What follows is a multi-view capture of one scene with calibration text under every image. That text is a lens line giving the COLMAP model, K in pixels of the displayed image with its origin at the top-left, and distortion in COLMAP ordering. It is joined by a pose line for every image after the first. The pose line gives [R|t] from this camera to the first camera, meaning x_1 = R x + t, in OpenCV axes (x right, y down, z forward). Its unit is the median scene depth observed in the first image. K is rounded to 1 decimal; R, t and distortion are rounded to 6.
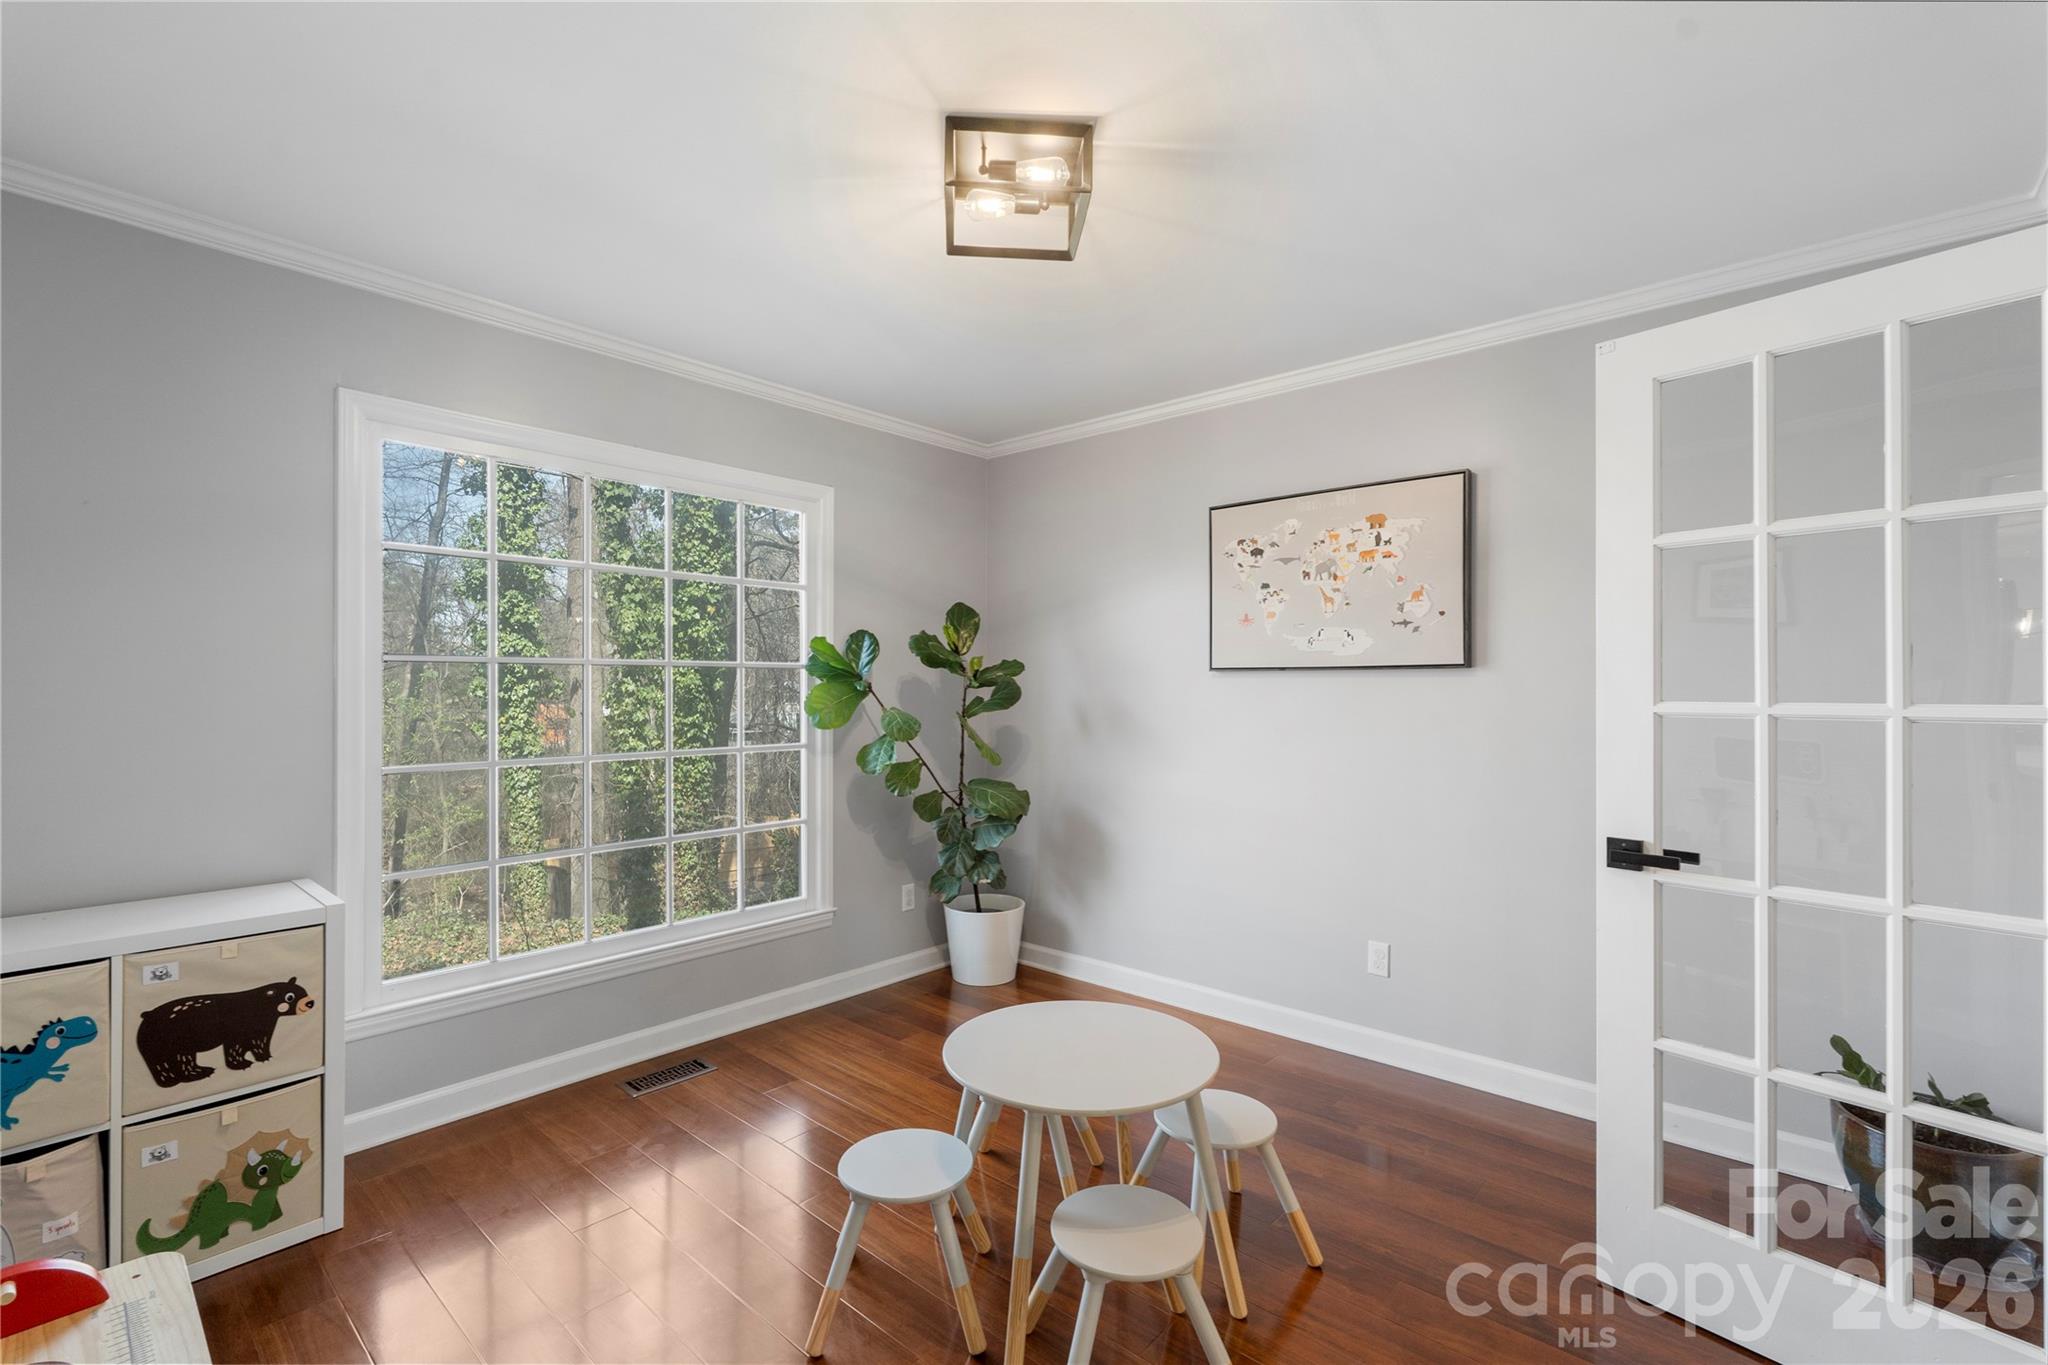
lens RADIAL K [[904.9, 0, 1026.1], [0, 904.9, 684.9], [0, 0, 1]] dist [-0.003689, -0.000696]
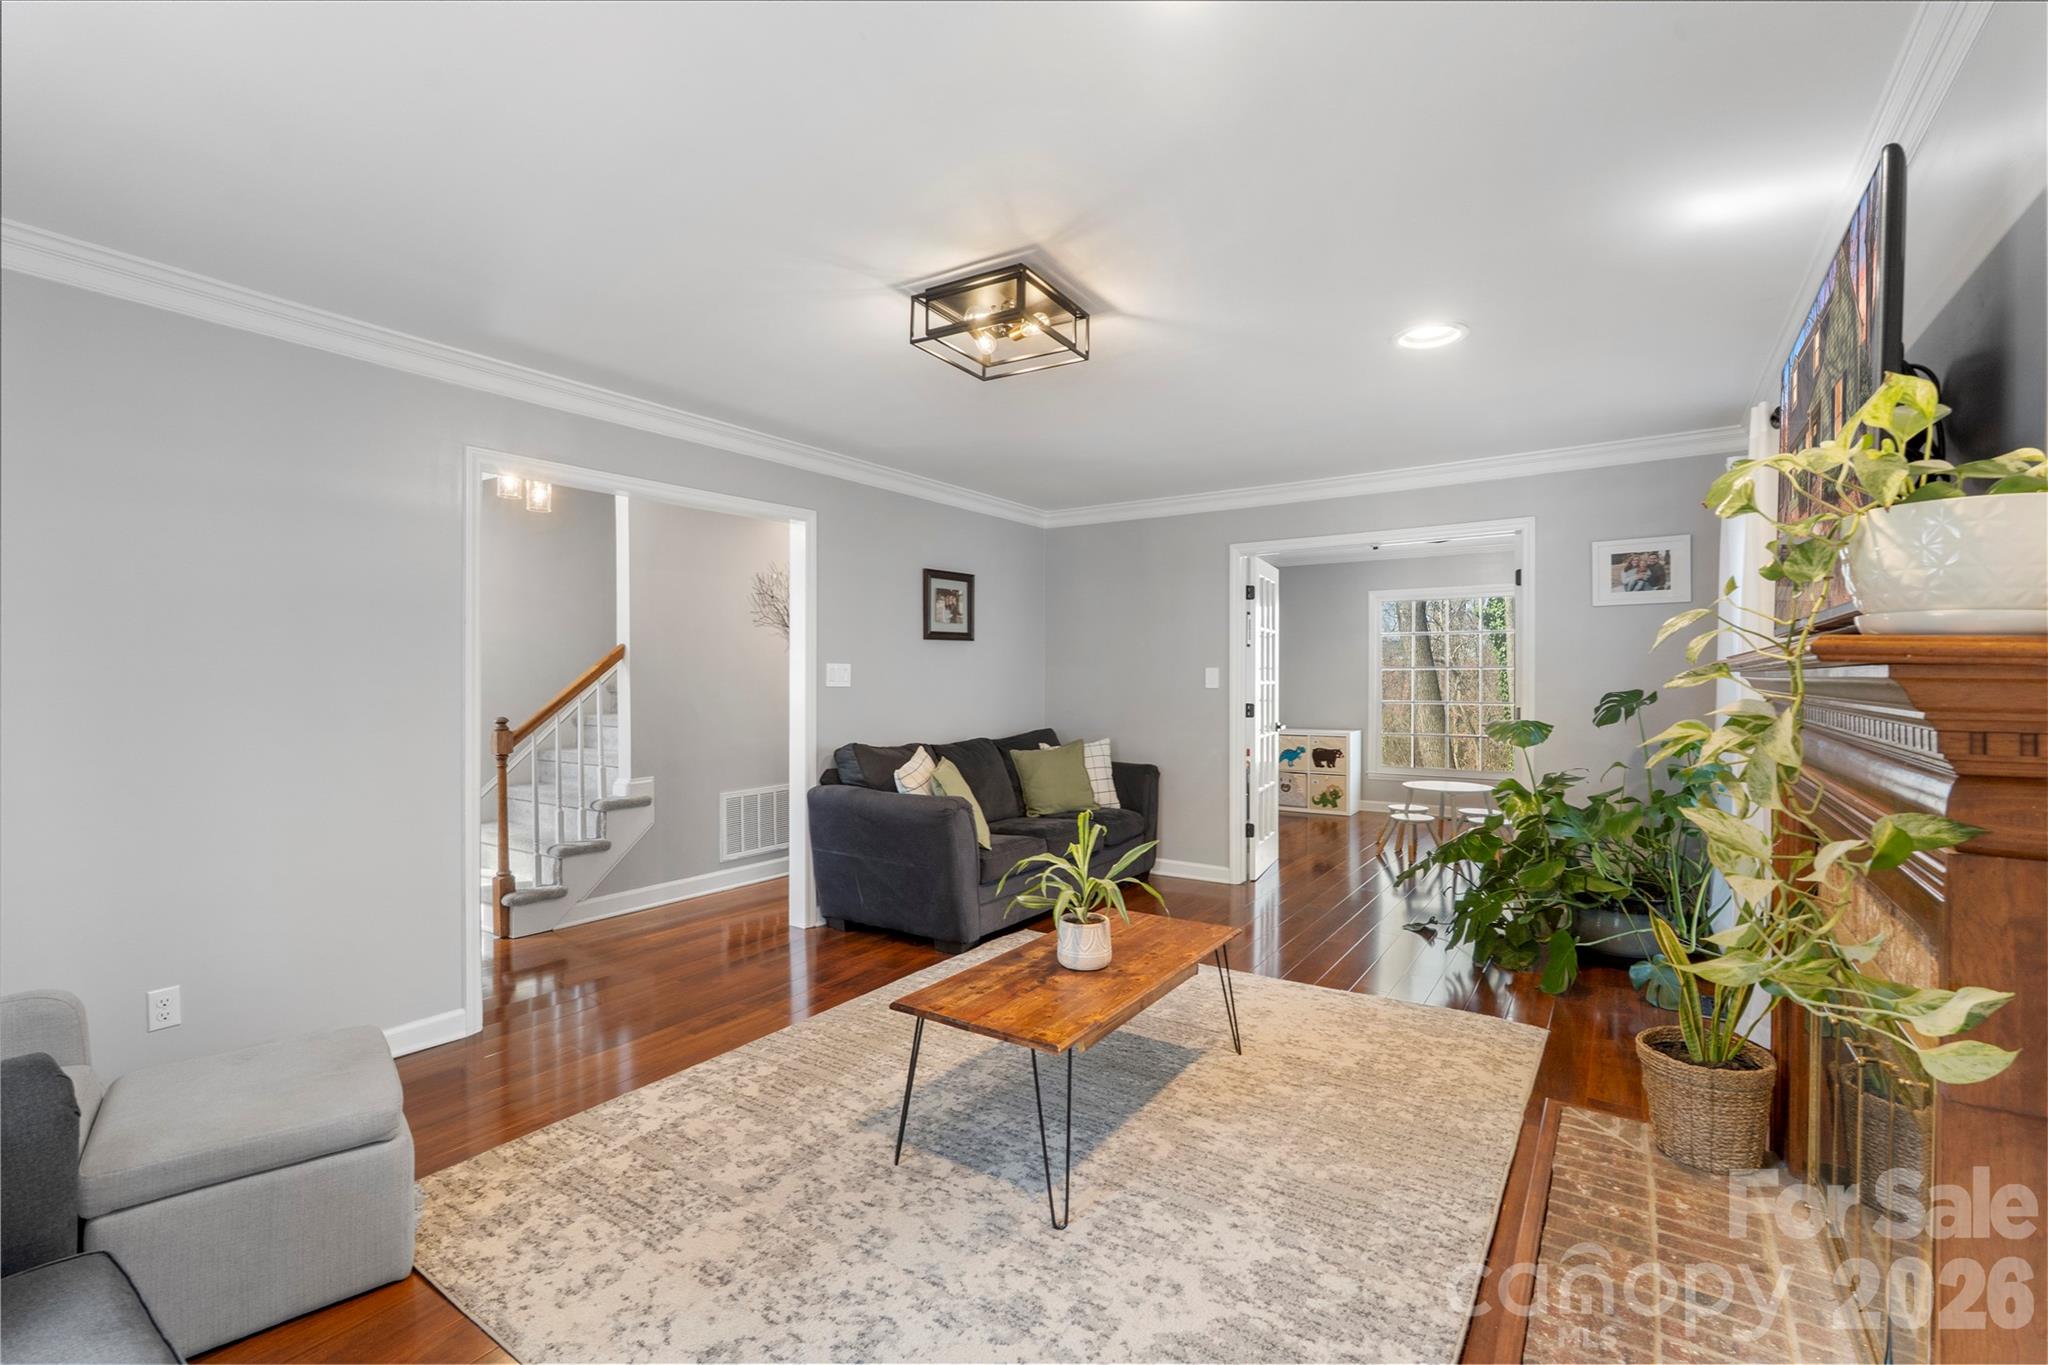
lens RADIAL K [[904.9, 0, 1032.6], [0, 904.9, 690.9], [0, 0, 1]] dist [-0.003689, -0.000696]
pose [[0.133285, 0.010979, -0.991017, 2.943847], [0.004547, 0.999921, 0.011690, 0.011152], [0.991067, -0.006064, 0.133225, -0.880589]]
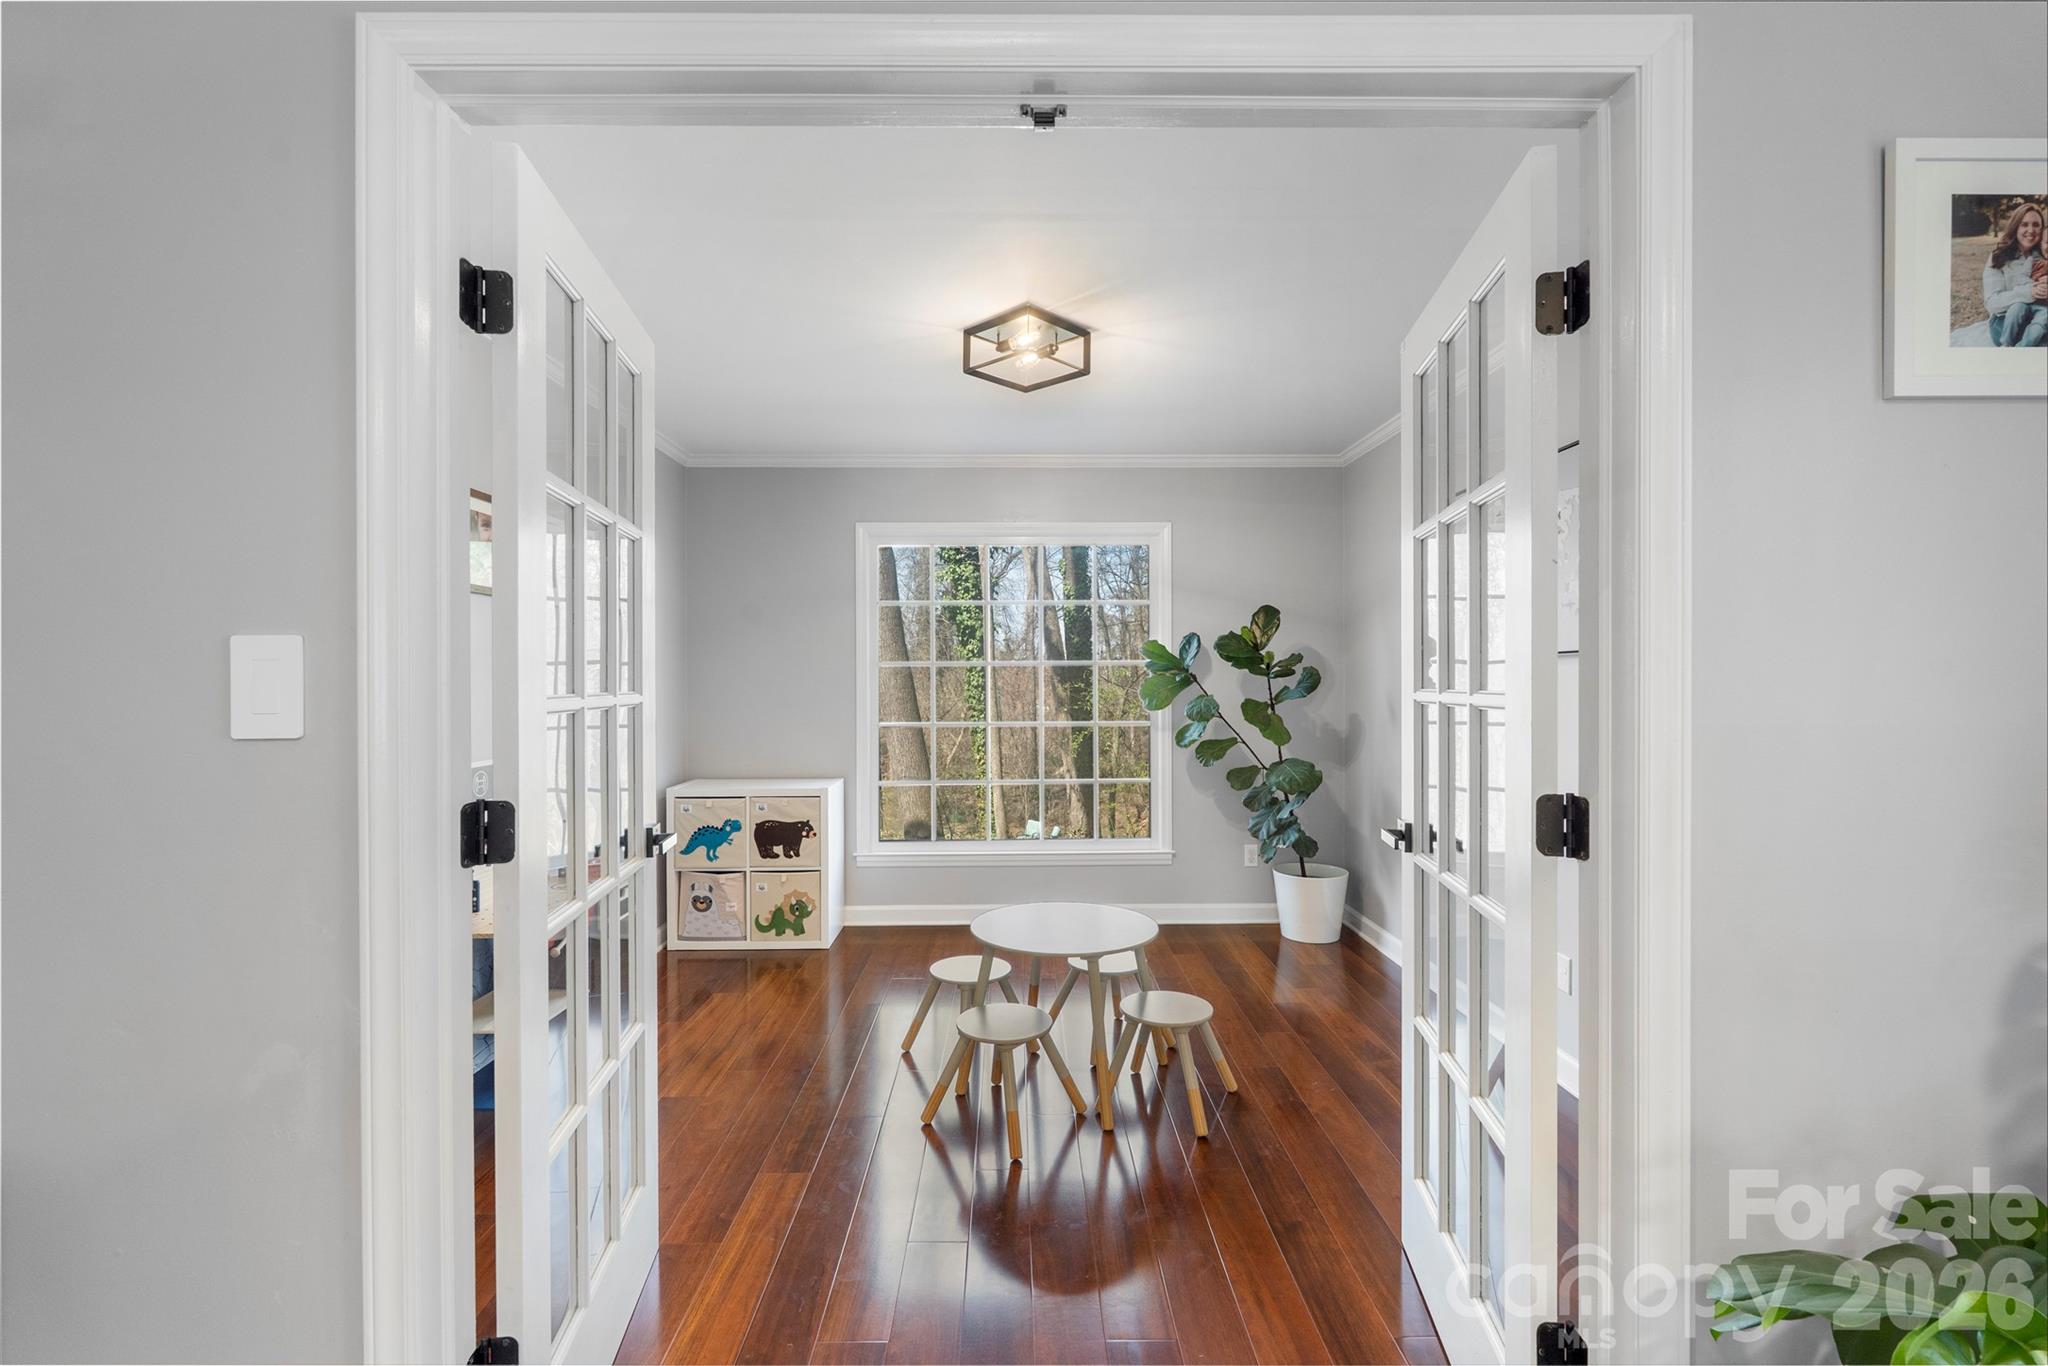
lens RADIAL K [[904.9, 0, 1026.8], [0, 904.9, 687.1], [0, 0, 1]] dist [-0.003689, -0.000696]
pose [[0.668458, 0.001528, -0.743748, 1.044048], [0.006857, 0.999943, 0.008217, 0.004950], [0.743718, -0.010593, 0.668409, -0.013309]]
